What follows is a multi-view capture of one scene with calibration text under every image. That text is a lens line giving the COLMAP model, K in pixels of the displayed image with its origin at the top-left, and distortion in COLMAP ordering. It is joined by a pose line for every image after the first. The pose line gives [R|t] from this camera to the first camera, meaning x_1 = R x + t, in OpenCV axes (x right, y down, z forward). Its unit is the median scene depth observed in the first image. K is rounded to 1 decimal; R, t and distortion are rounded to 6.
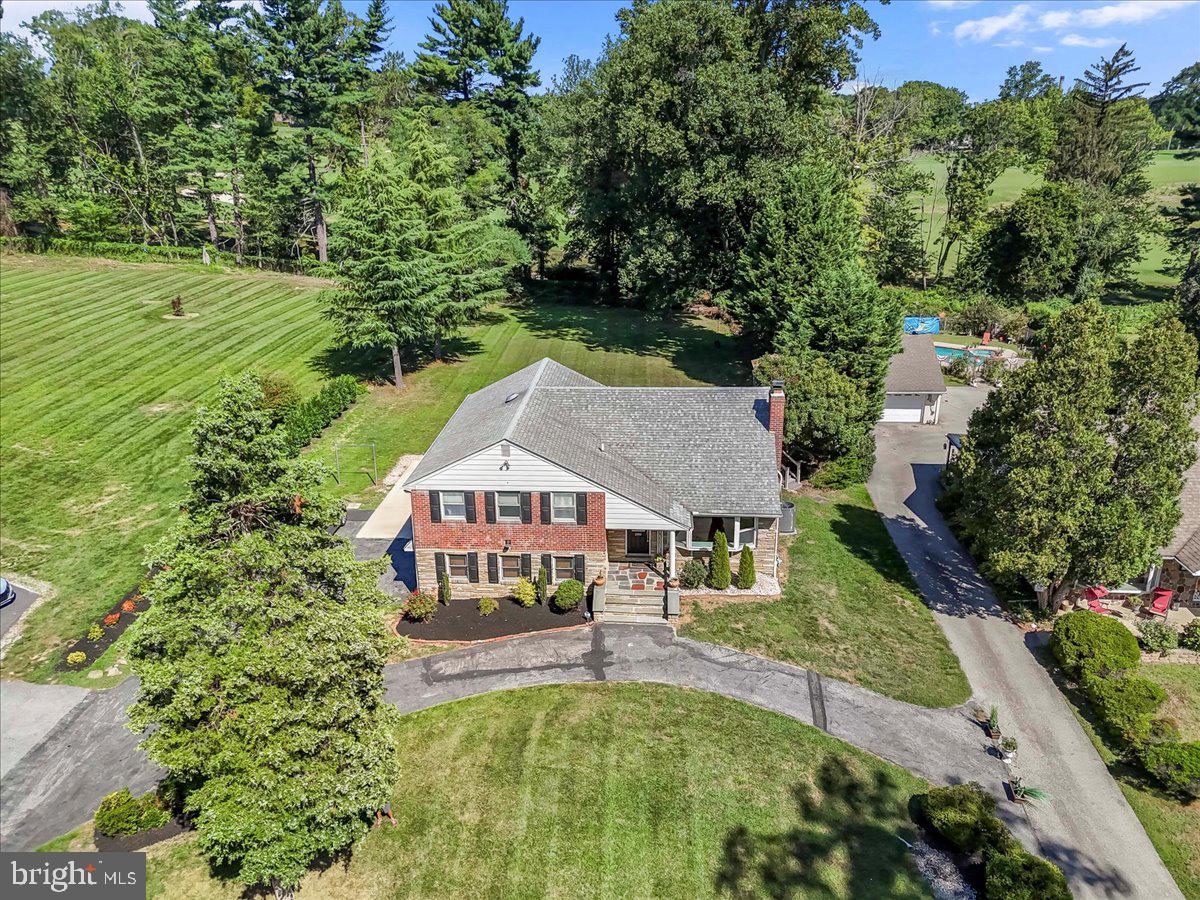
lens RADIAL K [[874.0, 0, 600.0], [0, 874.0, 450.0], [0, 0, 1]] dist [0.049957, -0.043984]
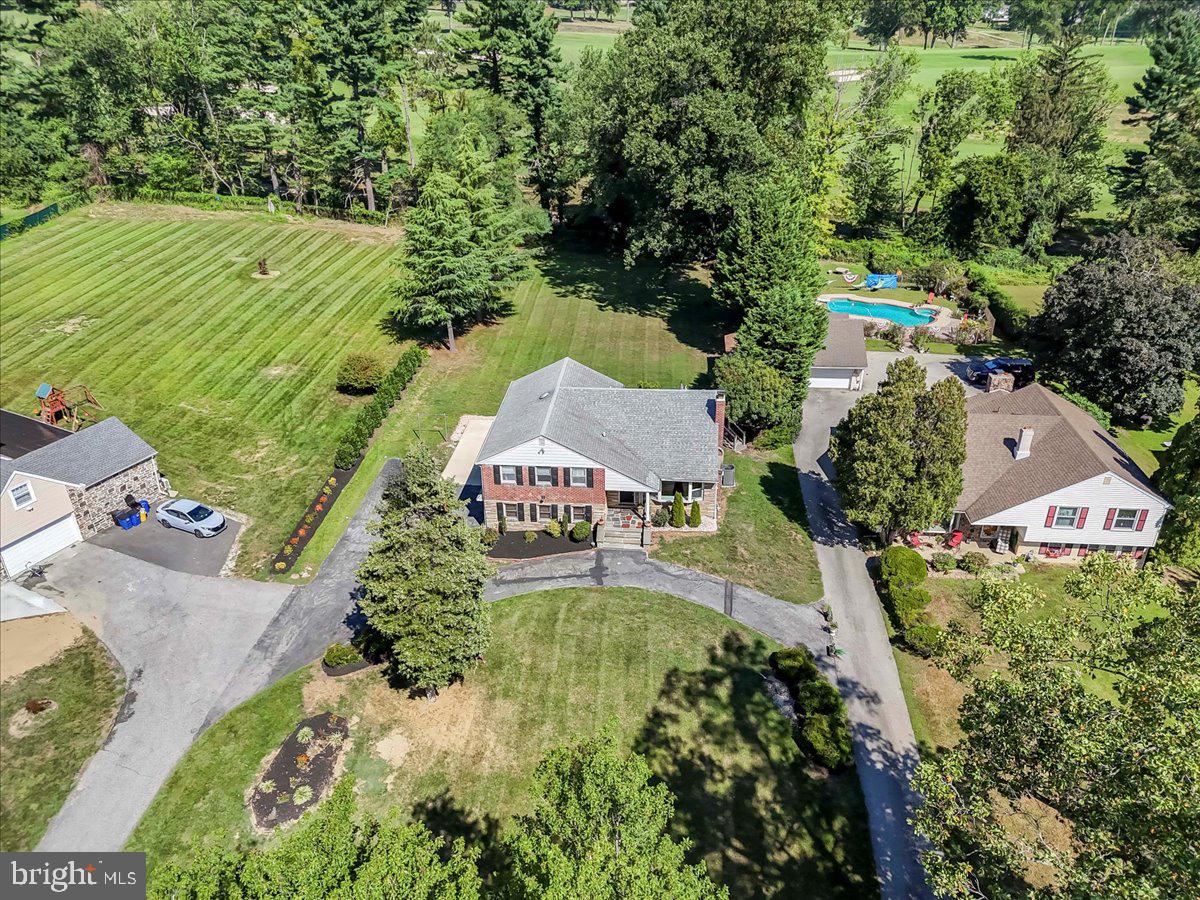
lens RADIAL K [[874.0, 0, 600.0], [0, 874.0, 450.0], [0, 0, 1]] dist [0.049957, -0.043984]
pose [[0.999790, 0.010264, -0.017754, 0.023715], [-0.007720, 0.990422, 0.137857, -0.193455], [0.018999, -0.137691, 0.990293, -0.534424]]
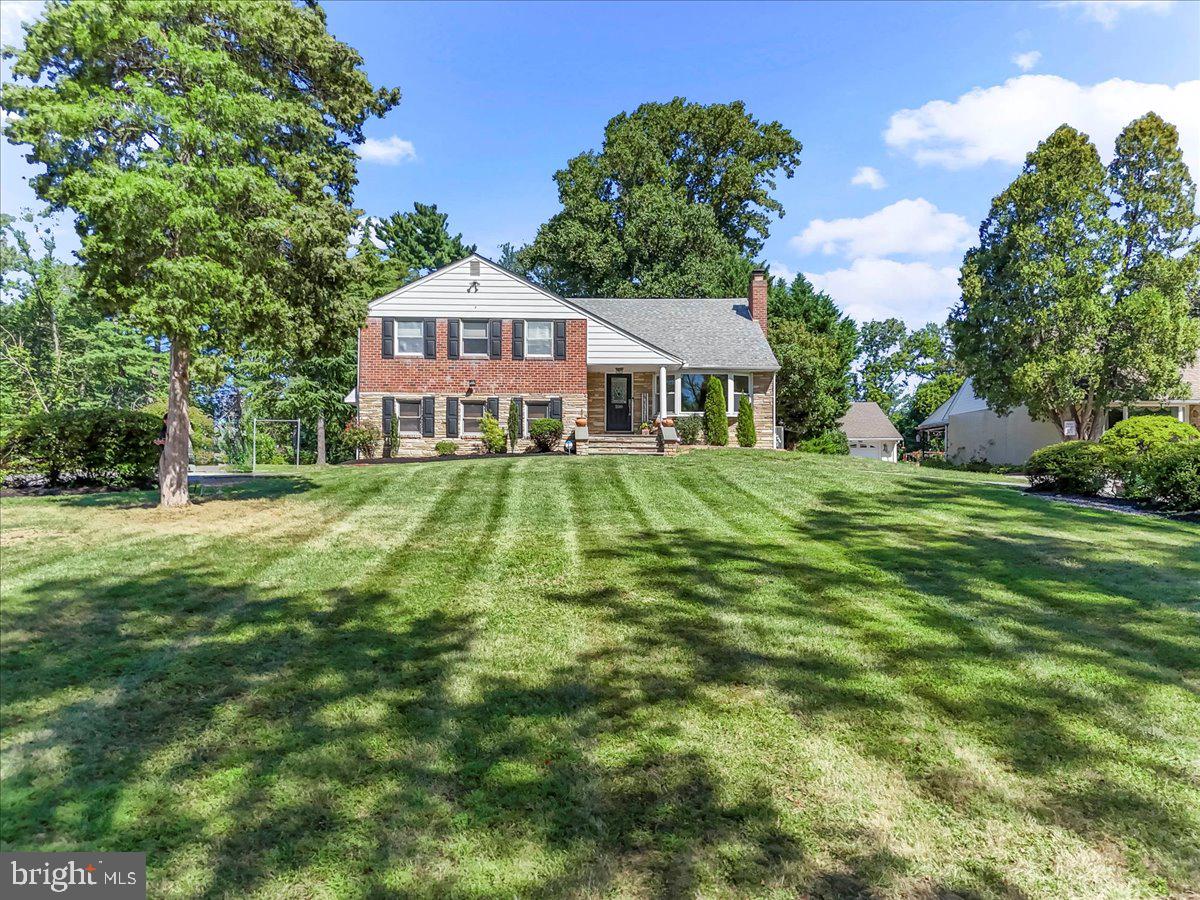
lens RADIAL K [[874.0, 0, 600.0], [0, 874.0, 450.0], [0, 0, 1]] dist [0.049957, -0.043984]
pose [[0.994466, 0.011633, 0.104413, -0.068927], [0.029215, 0.924033, -0.381195, 0.485975], [-0.100916, 0.382135, 0.918580, 0.229630]]
